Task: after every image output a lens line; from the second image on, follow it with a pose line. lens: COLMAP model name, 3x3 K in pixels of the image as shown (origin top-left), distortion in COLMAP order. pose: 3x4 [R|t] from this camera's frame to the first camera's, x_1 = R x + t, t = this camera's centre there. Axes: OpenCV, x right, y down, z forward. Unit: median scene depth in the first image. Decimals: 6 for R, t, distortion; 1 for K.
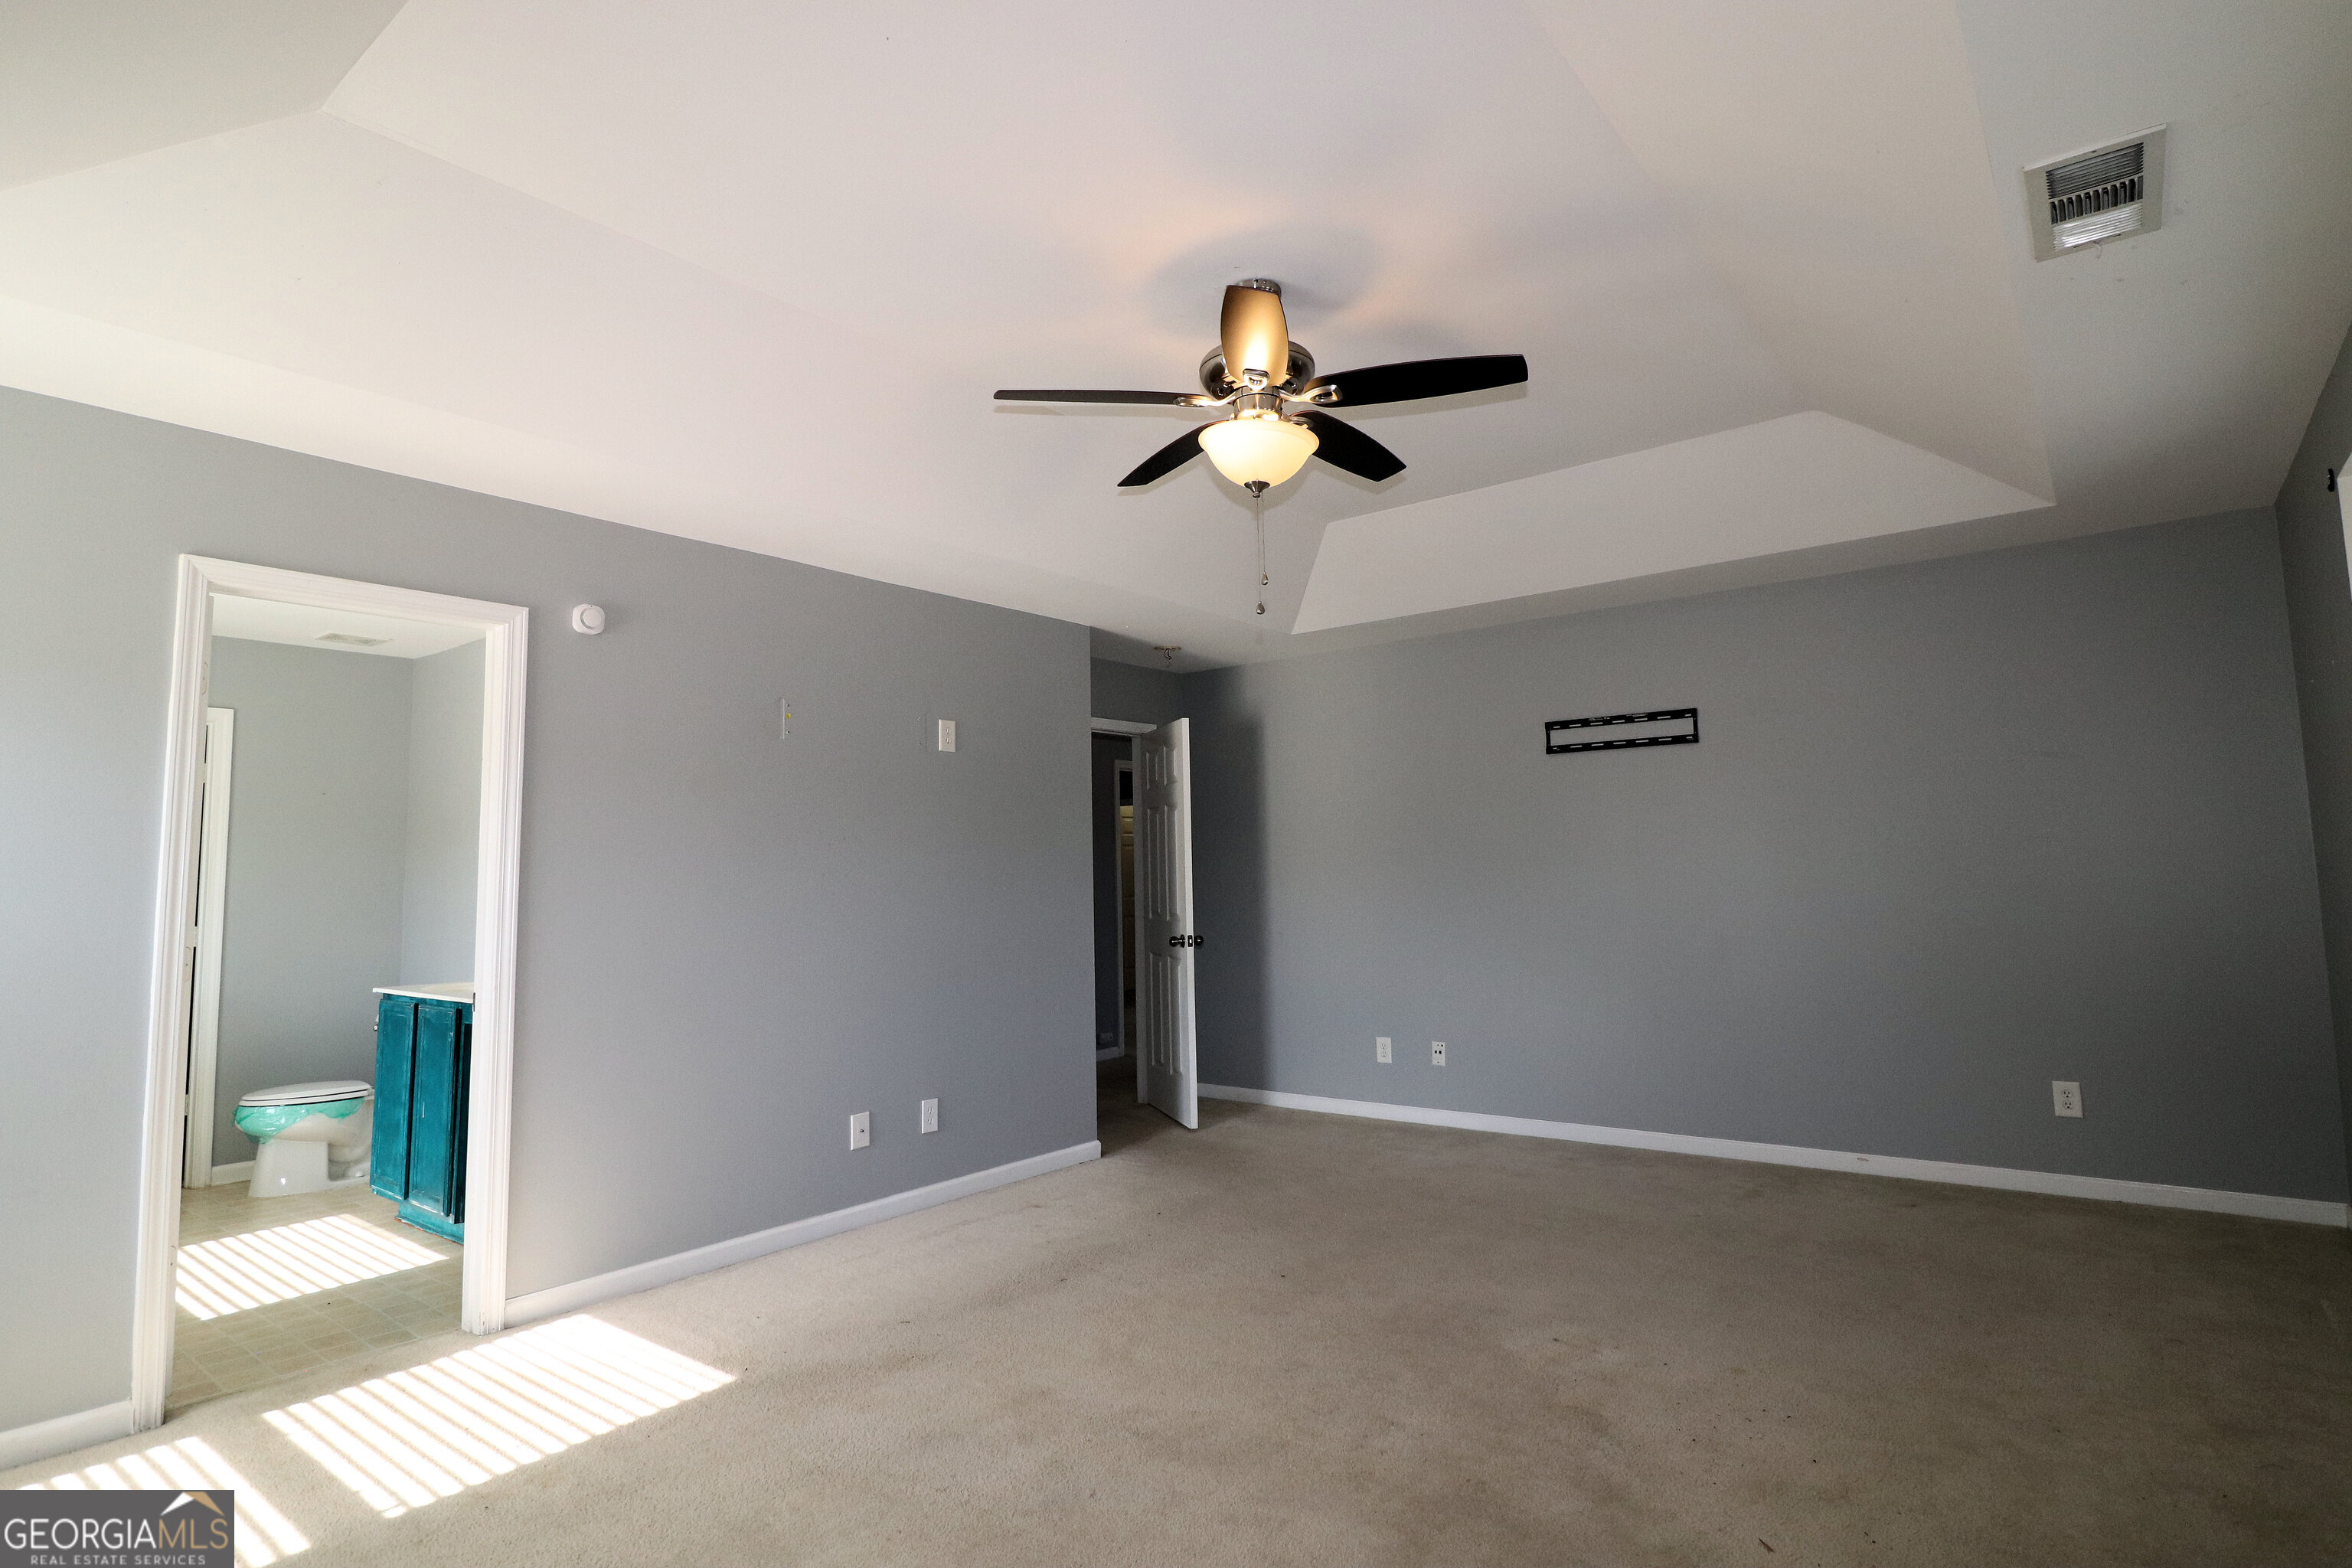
lens RADIAL K [[1203.6, 0, 1174.1], [0, 1203.6, 757.3], [0, 0, 1]] dist [-0.005282, -0.001946]
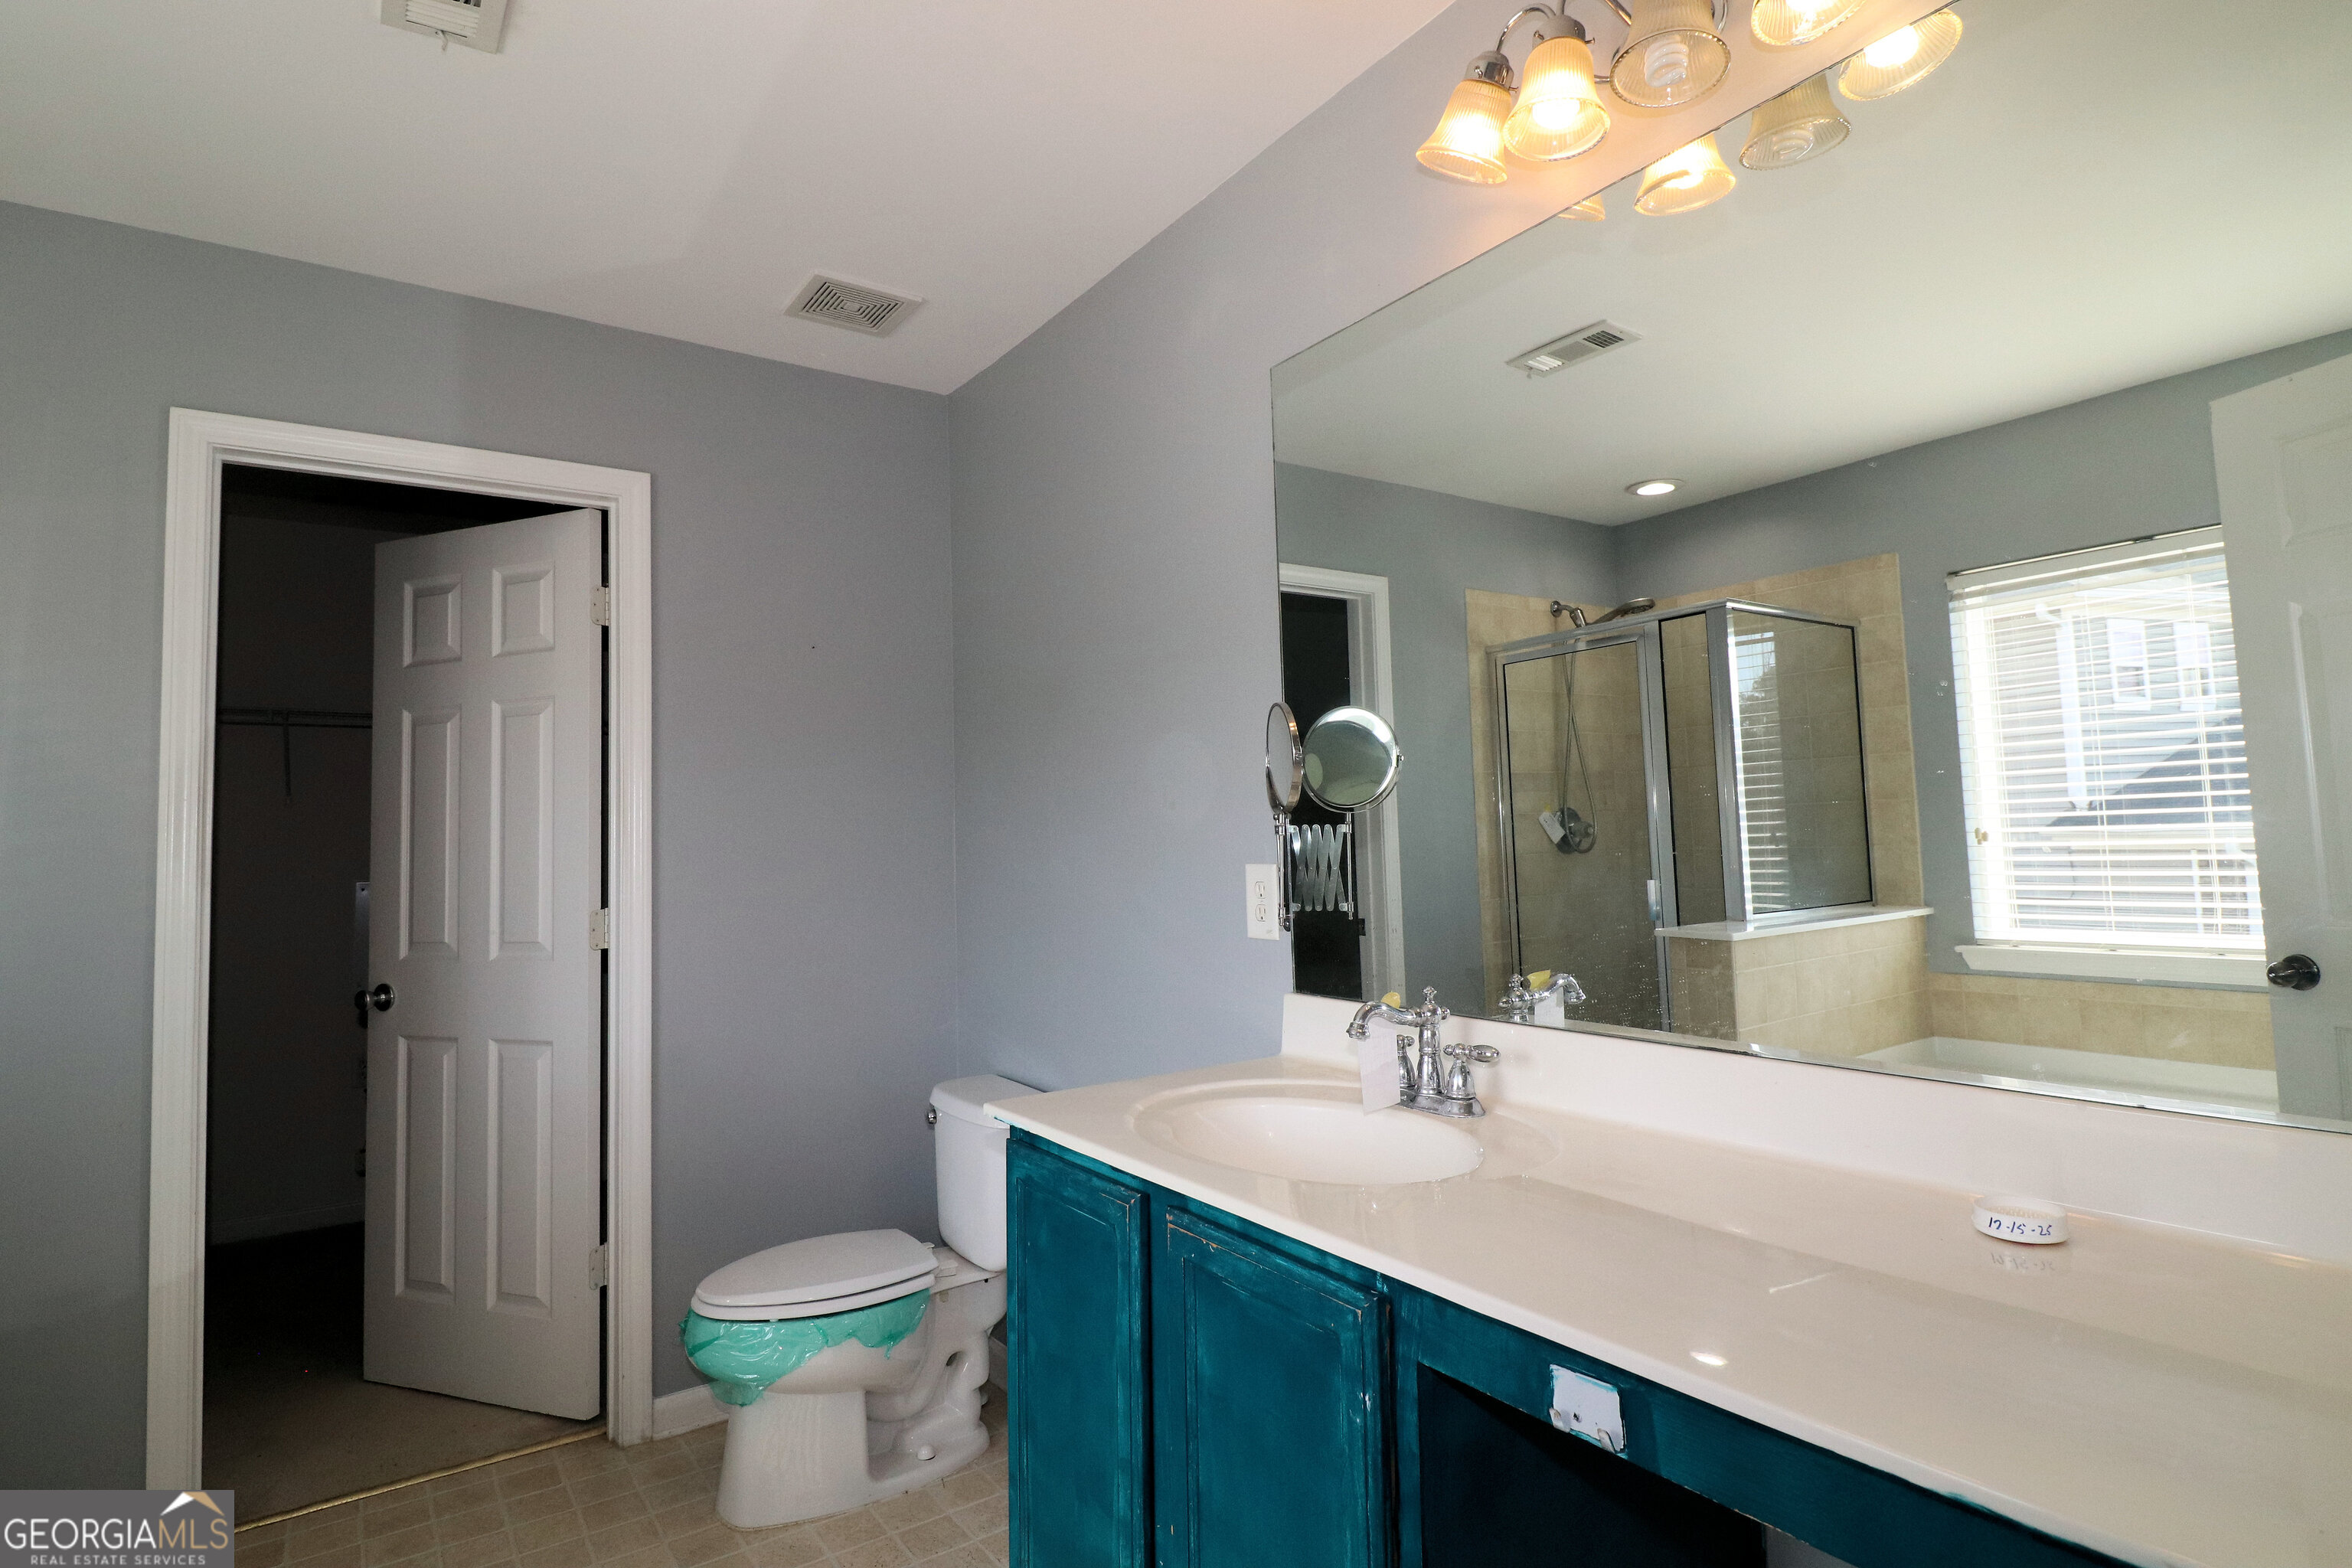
lens RADIAL K [[1203.6, 0, 1174.1], [0, 1203.6, 757.3], [0, 0, 1]] dist [-0.005282, -0.001946]
pose [[0.955733, -0.022541, -0.293370, -0.455329], [0.034842, 0.998716, 0.036773, 0.070592], [0.292165, -0.045366, 0.955291, 0.611549]]
